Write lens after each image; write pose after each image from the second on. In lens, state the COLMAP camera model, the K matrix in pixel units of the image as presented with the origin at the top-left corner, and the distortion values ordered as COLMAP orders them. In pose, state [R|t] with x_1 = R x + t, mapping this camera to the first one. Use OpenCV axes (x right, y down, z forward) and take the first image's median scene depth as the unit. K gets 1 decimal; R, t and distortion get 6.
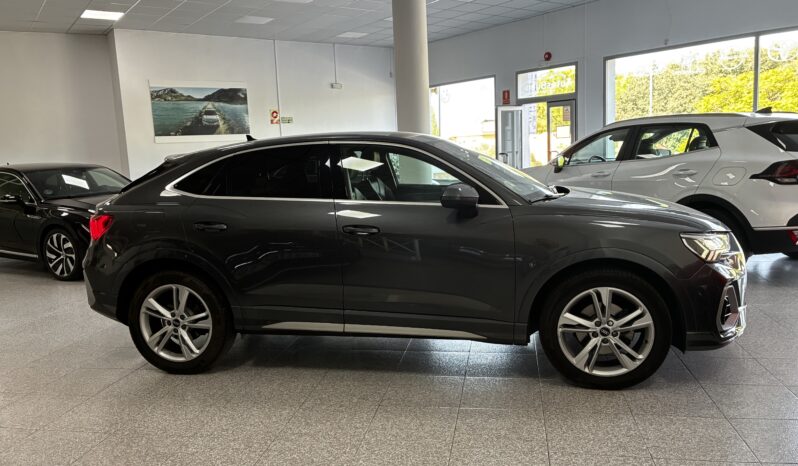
lens RADIAL K [[598.5, 0, 399.0], [0, 598.5, 233.0], [0, 0, 1]] dist [0.011701, 0.007185]
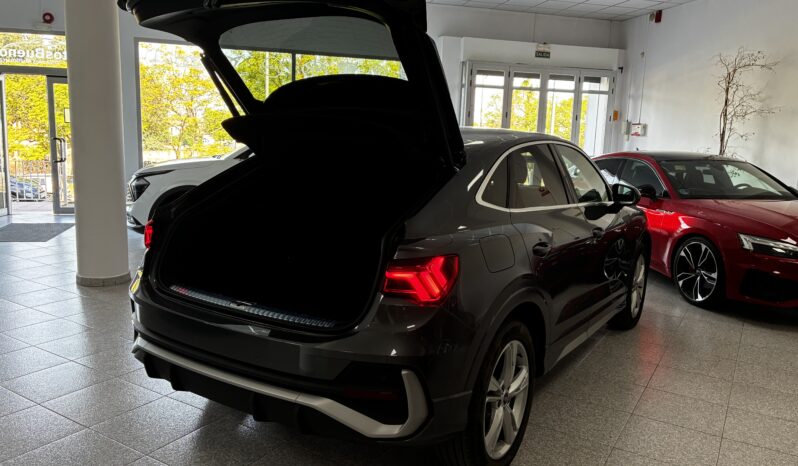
lens RADIAL K [[598.5, 0, 399.0], [0, 598.5, 233.0], [0, 0, 1]] dist [0.011701, 0.007185]
pose [[0.374636, -0.095130, 0.922279, -0.365088], [0.078579, 0.994401, 0.070650, -0.033315], [-0.923836, 0.046004, 0.380013, 0.301015]]
